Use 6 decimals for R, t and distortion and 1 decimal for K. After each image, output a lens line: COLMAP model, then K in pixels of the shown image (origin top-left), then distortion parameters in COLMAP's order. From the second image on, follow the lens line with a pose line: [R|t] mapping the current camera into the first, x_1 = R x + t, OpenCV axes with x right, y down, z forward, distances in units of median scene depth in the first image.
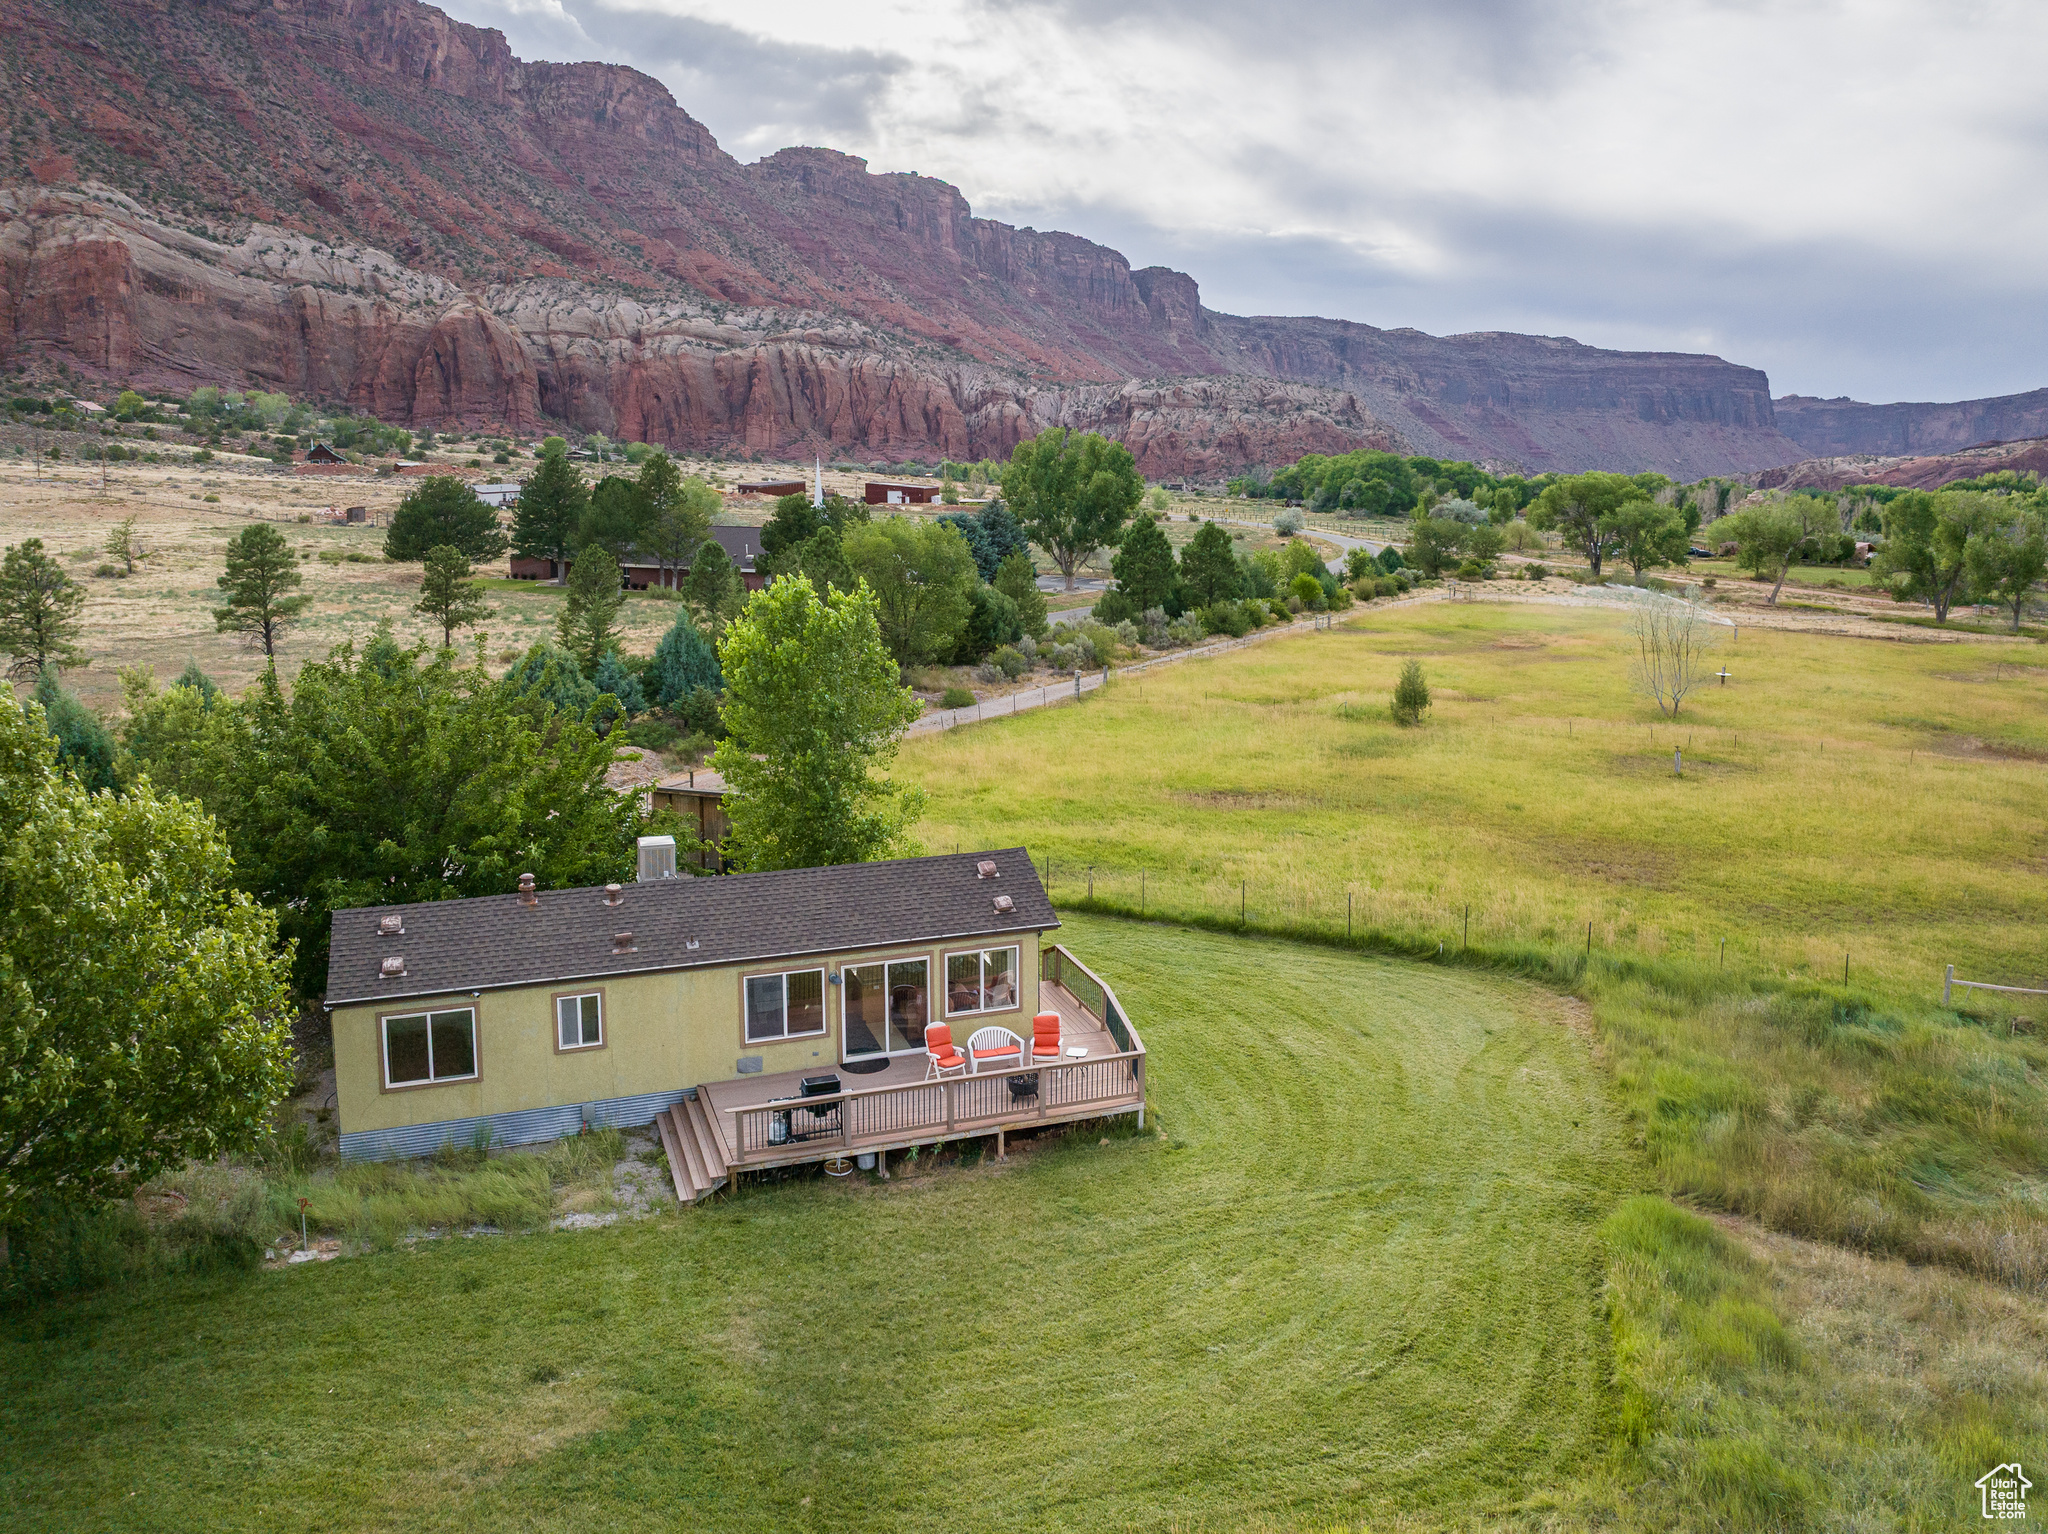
lens RADIAL K [[1554.2, 0, 1055.9], [0, 1554.2, 639.2], [0, 0, 1]] dist [-0.071881, 0.039197]
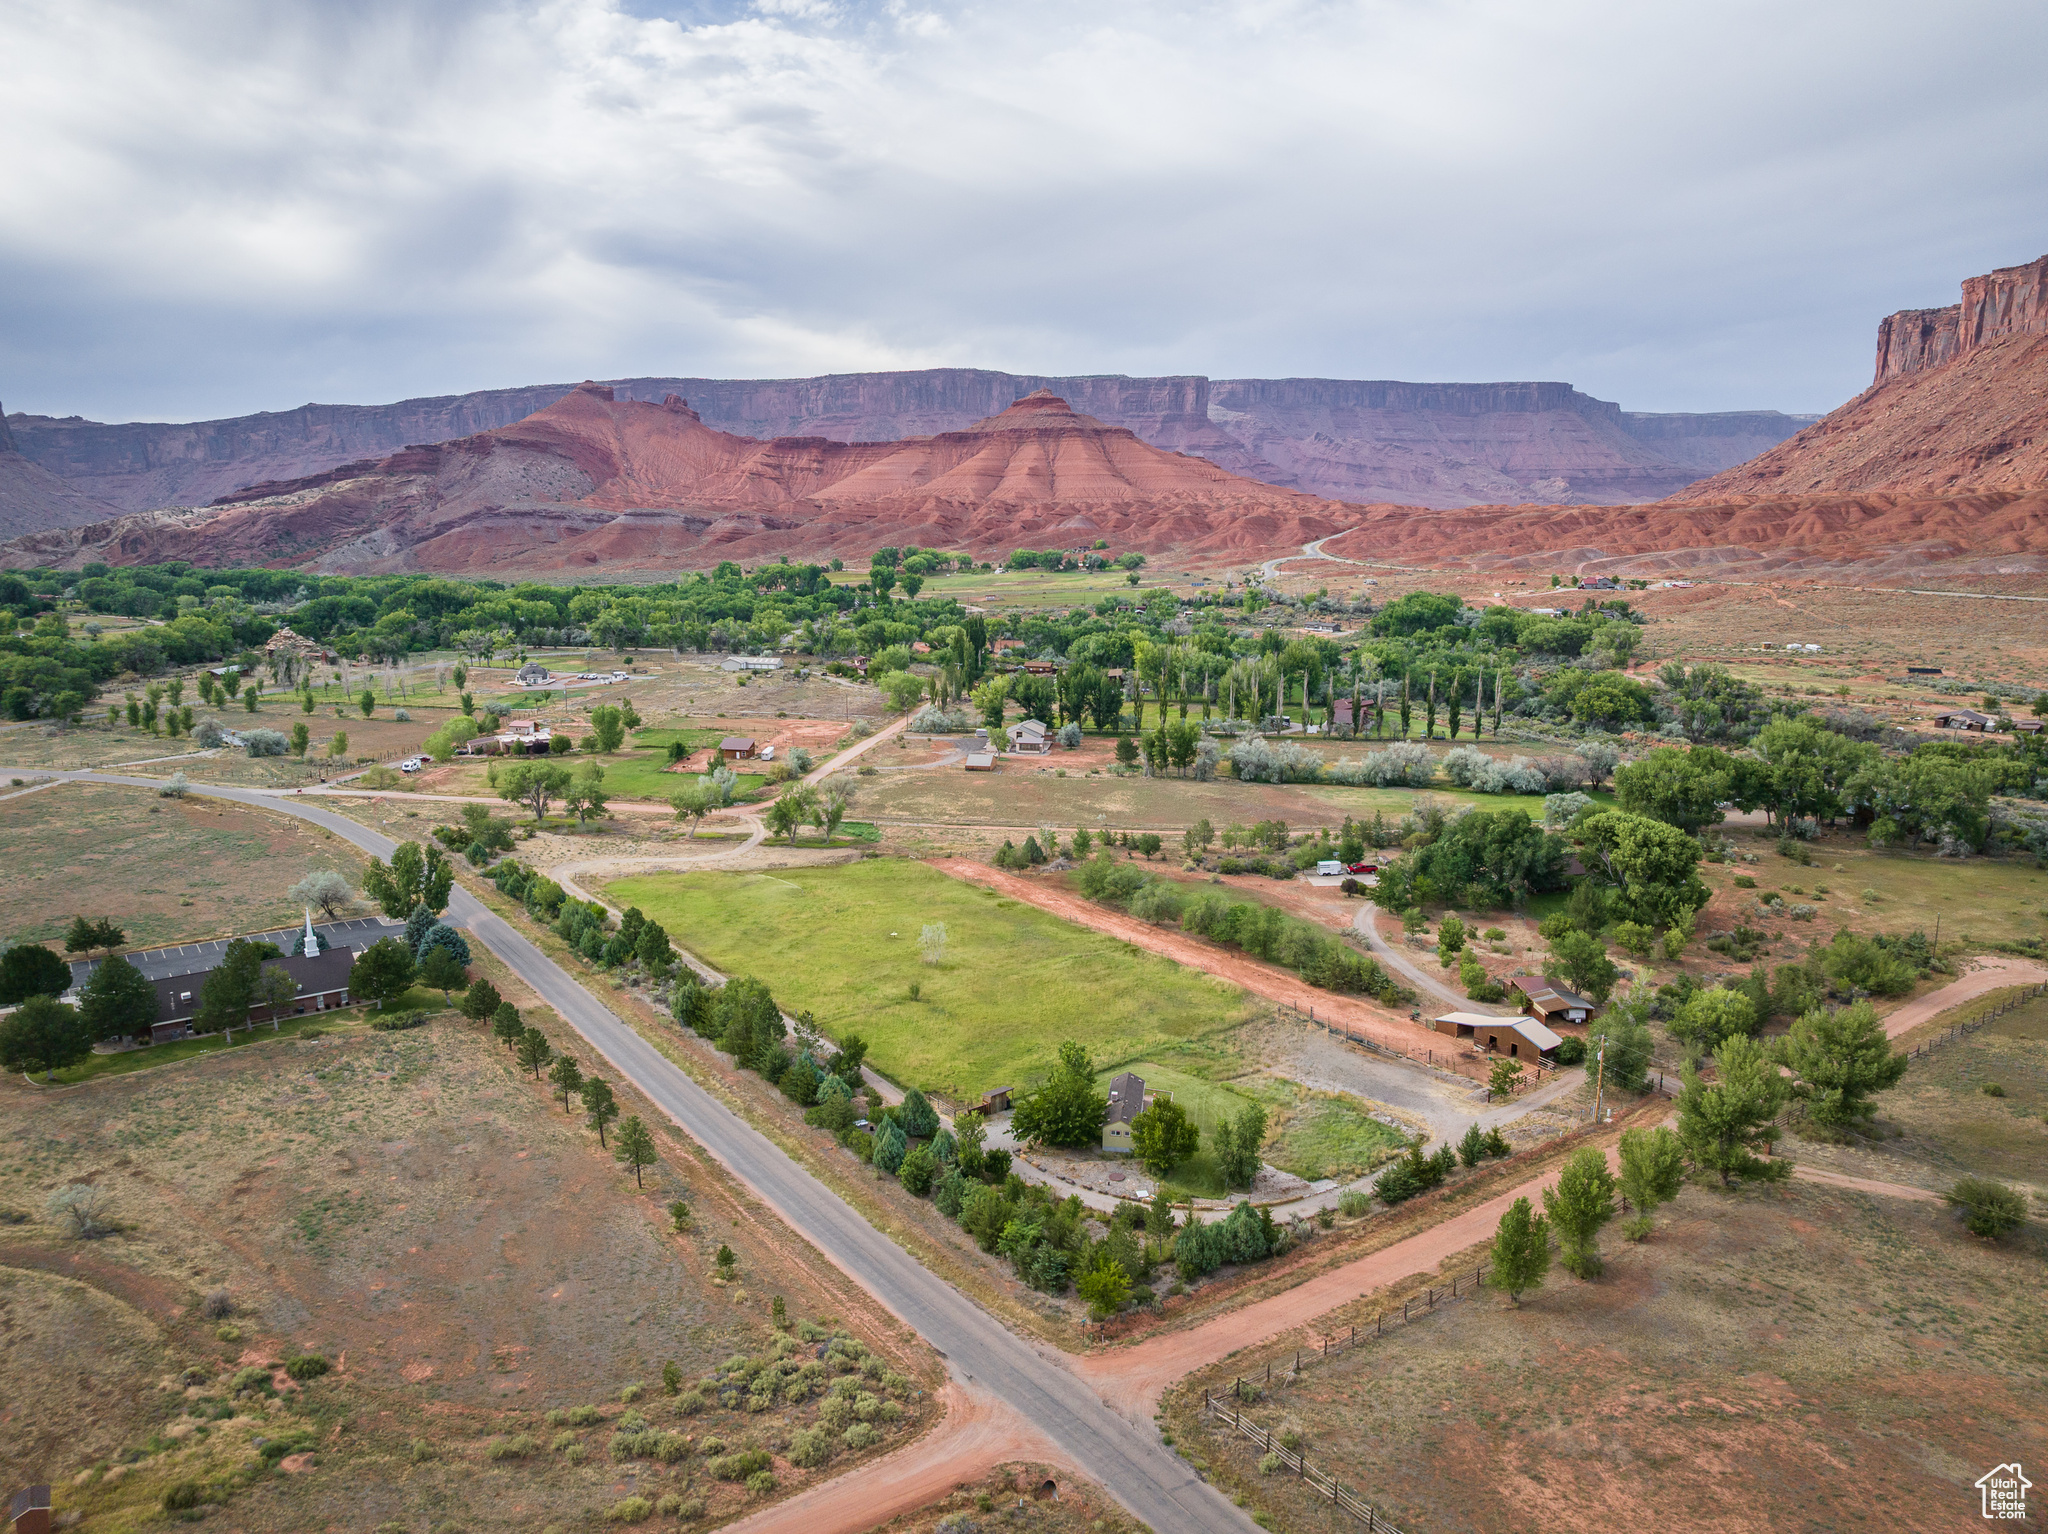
lens RADIAL K [[1445.1, 0, 1016.9], [0, 1445.1, 754.9], [0, 0, 1]] dist [-0.040663, 0.005728]
pose [[0.480032, -0.179330, 0.858726, -0.124229], [0.099184, 0.983701, 0.149985, -0.051076], [-0.871626, 0.013175, 0.489994, -0.037040]]
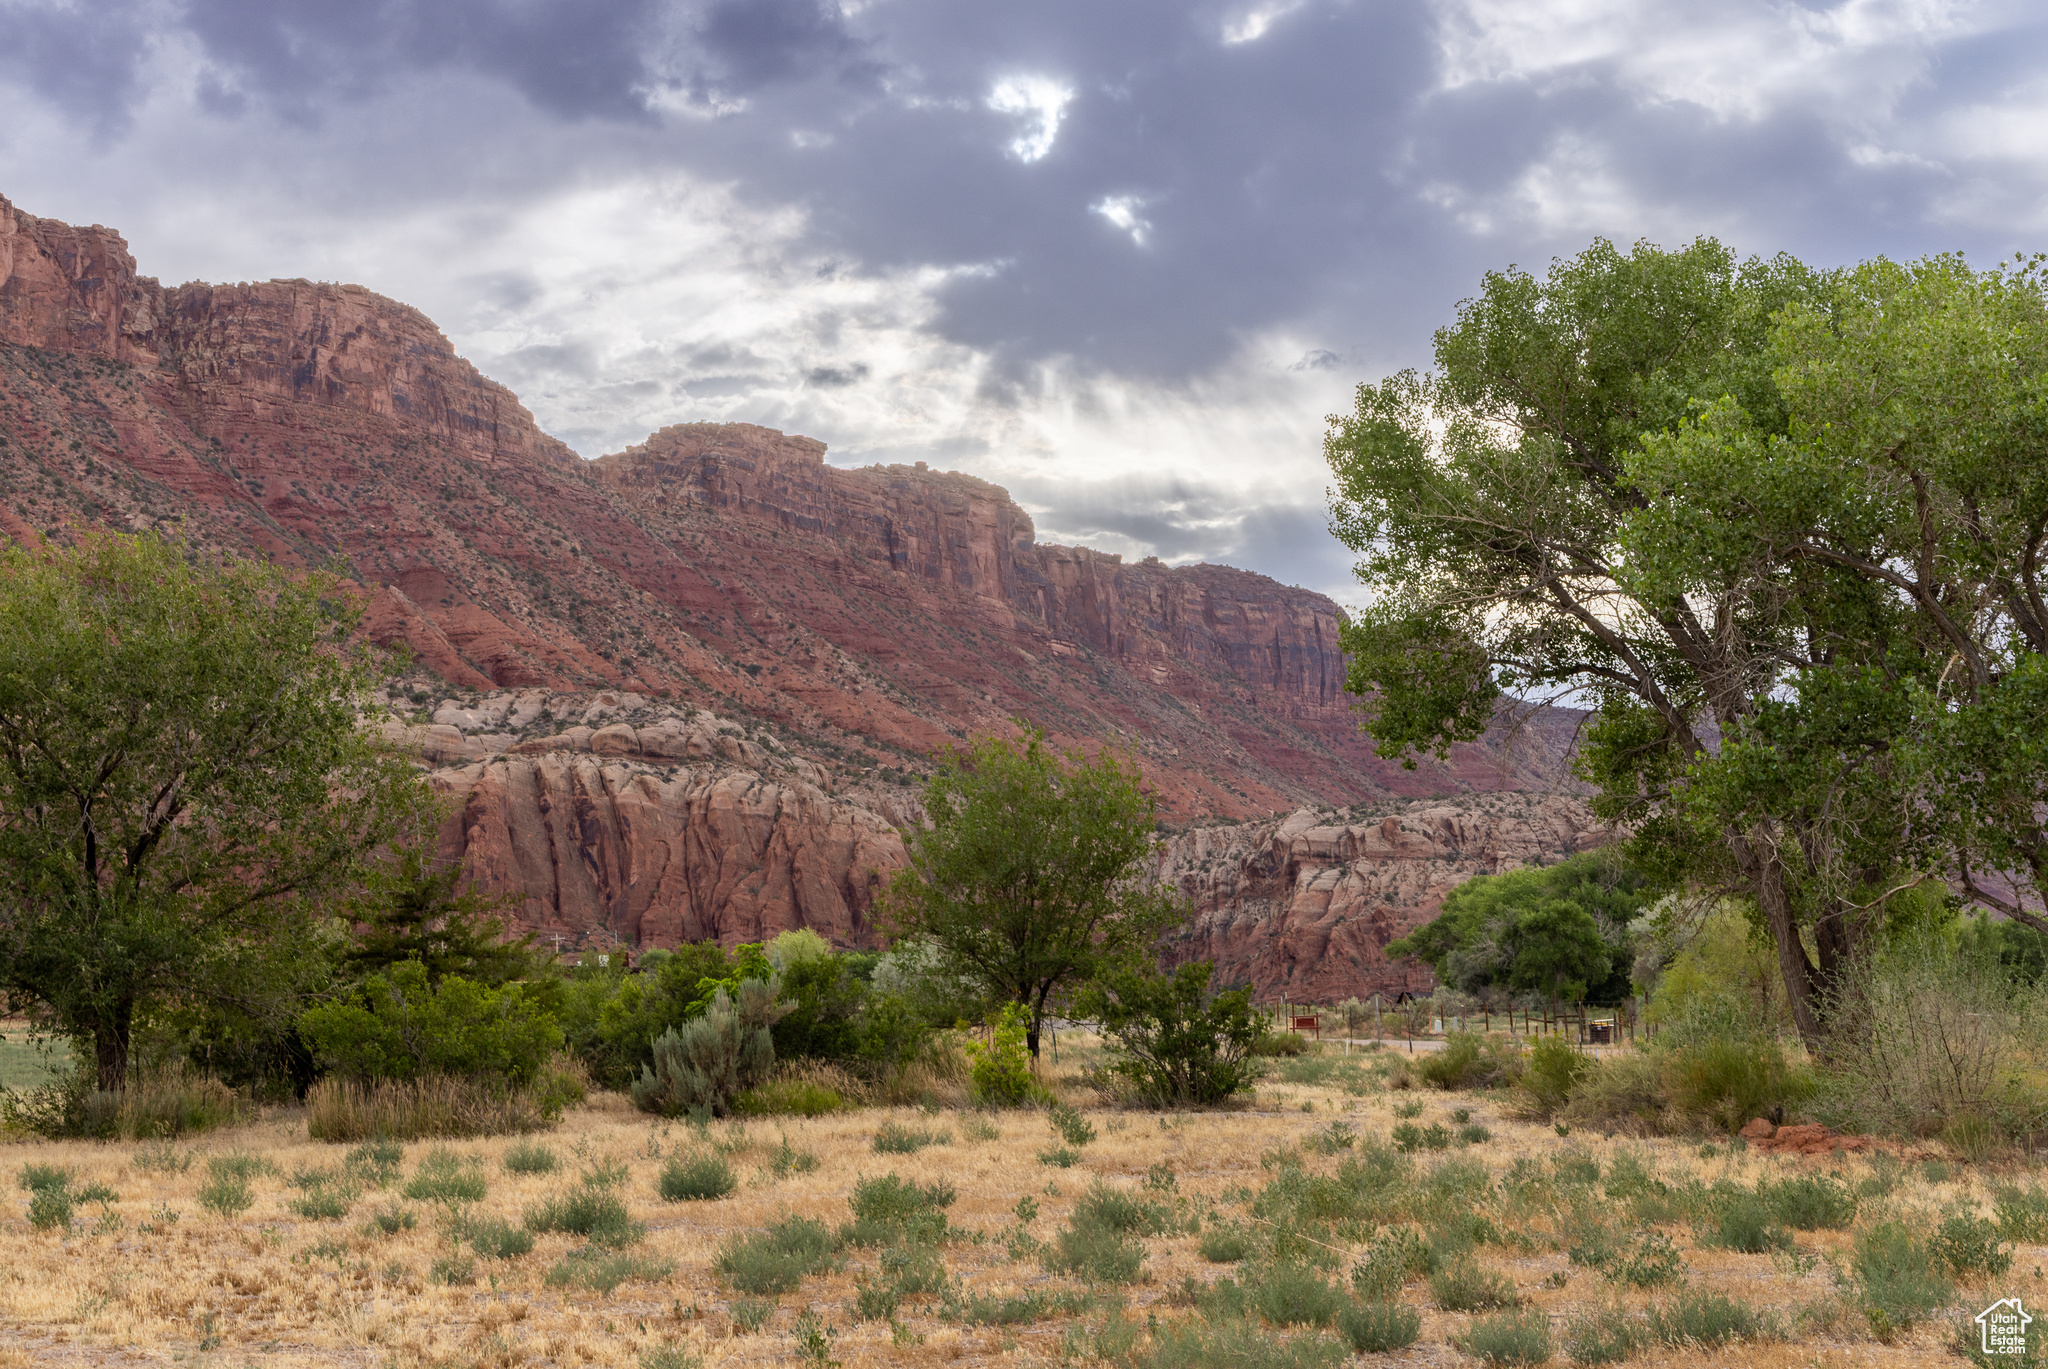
lens RADIAL K [[2759.8, 0, 1043.1], [0, 2759.8, 686.6], [0, 0, 1]] dist [0.012738, 0.000000]
pose [[0.994522, -0.051174, -0.091145, 0.053026], [0.028869, 0.972521, -0.231020, -0.004020], [0.100462, 0.227123, 0.968671, 0.133362]]
